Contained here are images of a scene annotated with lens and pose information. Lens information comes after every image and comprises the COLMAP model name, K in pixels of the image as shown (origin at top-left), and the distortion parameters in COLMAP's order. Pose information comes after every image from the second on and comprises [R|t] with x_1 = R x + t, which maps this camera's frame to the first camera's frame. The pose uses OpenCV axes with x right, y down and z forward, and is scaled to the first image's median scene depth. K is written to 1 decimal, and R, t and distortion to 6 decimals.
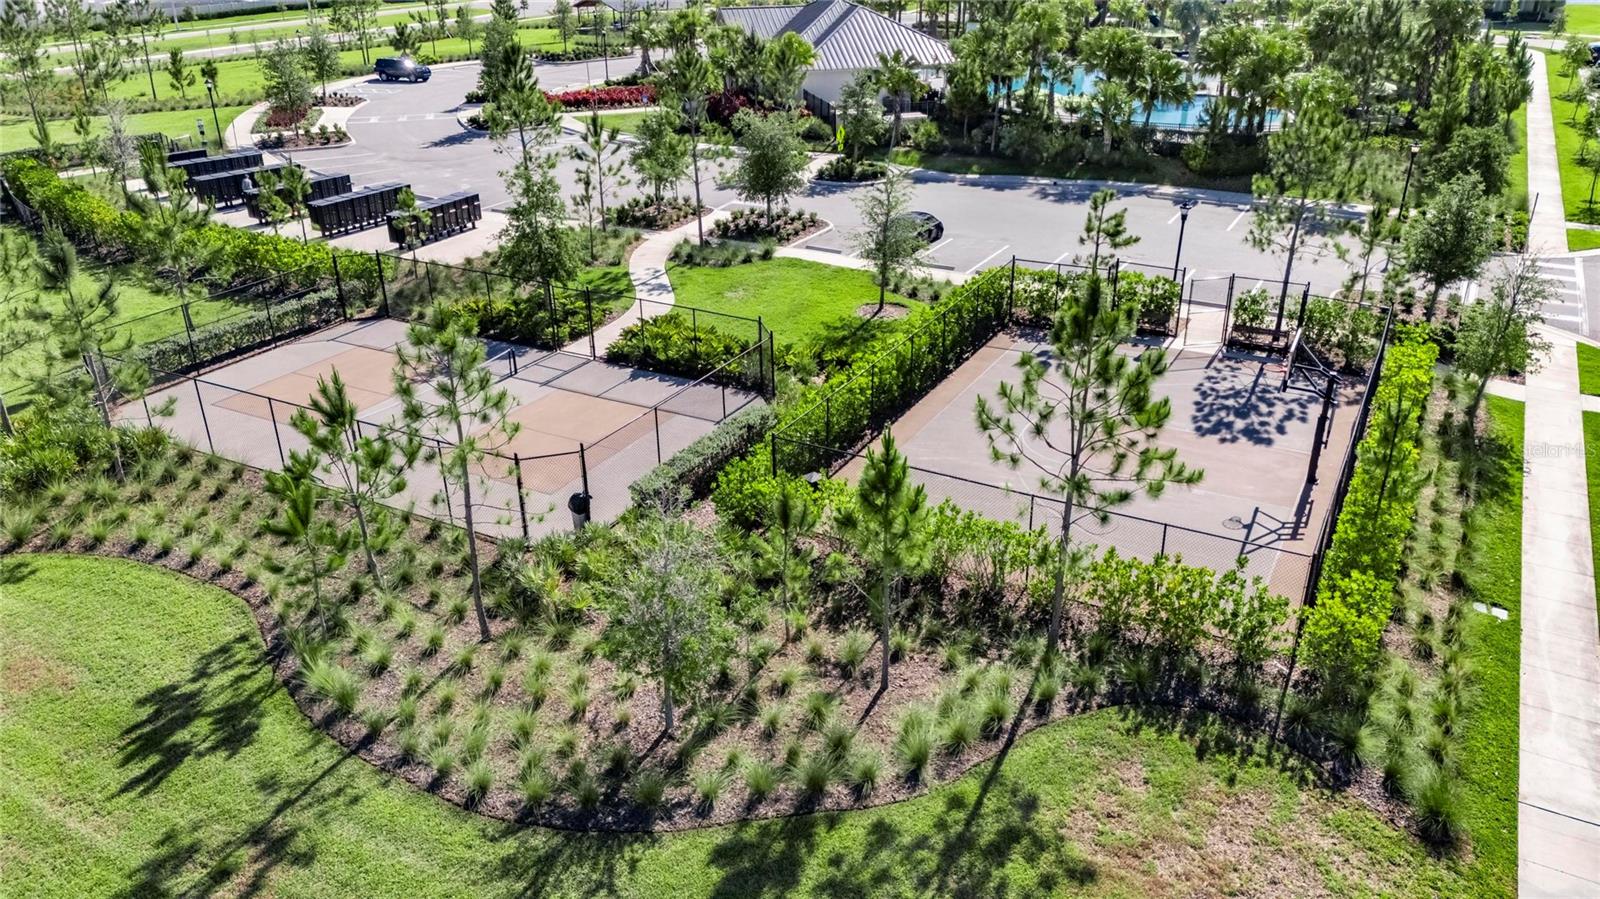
lens RADIAL K [[1170.3, 0, 806.4], [0, 1170.3, 453.8], [0, 0, 1]] dist [0.063981, -0.045516]
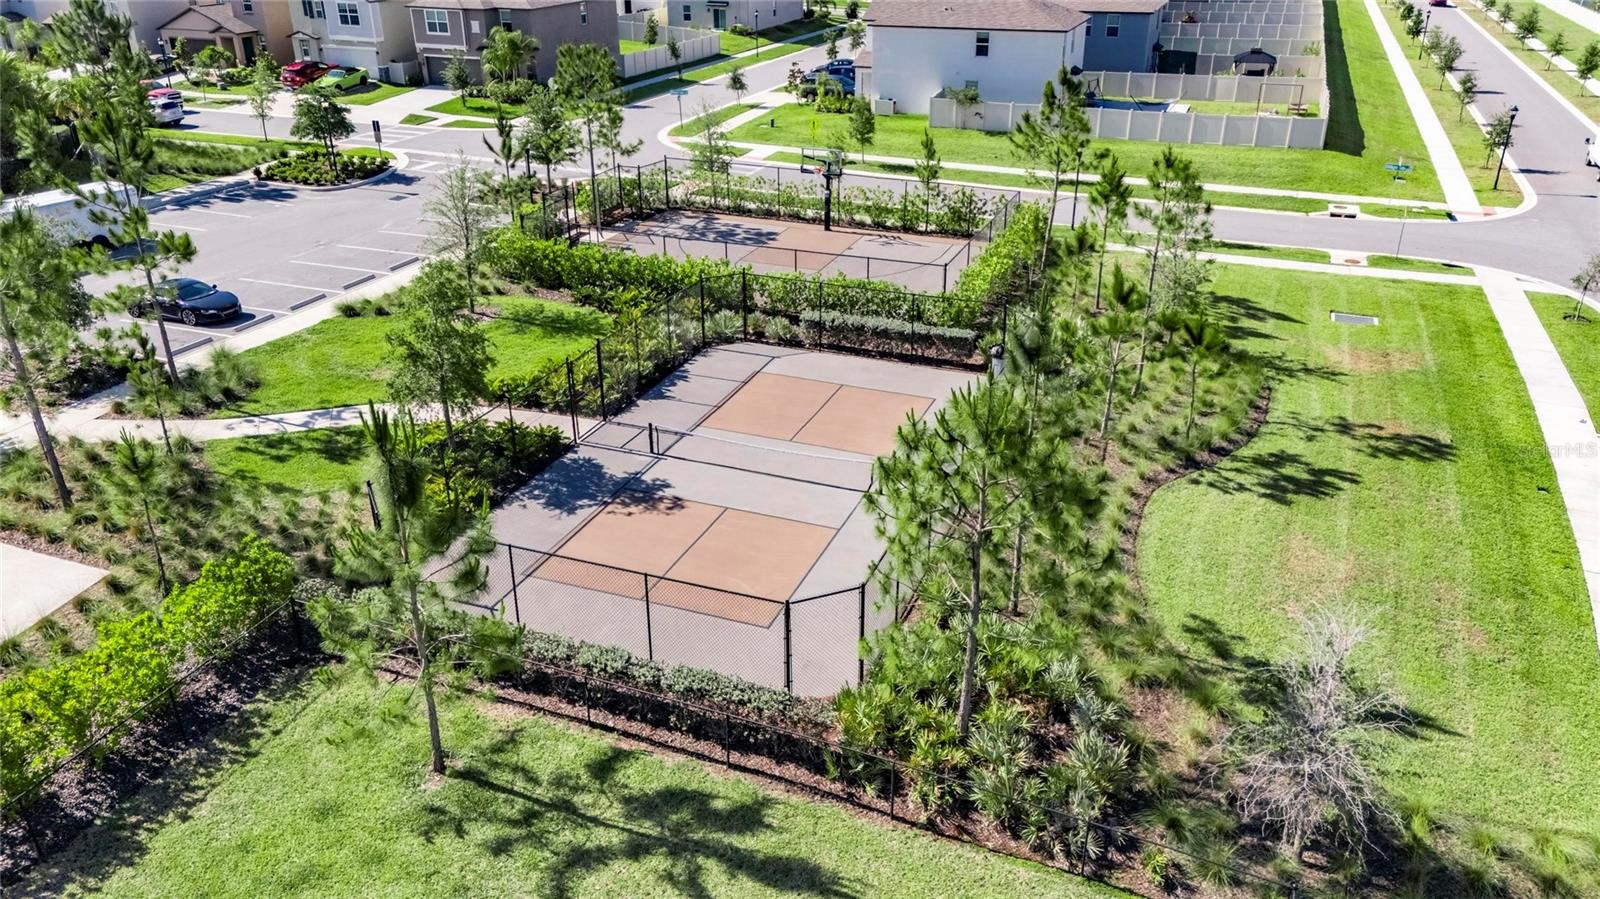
lens RADIAL K [[1170.3, 0, 806.4], [0, 1170.3, 453.8], [0, 0, 1]] dist [0.063981, -0.045516]
pose [[-0.124759, -0.420491, 0.898678, -1.089233], [0.429868, 0.793424, 0.430919, -0.407778], [-0.894231, 0.440074, 0.081768, 0.900031]]
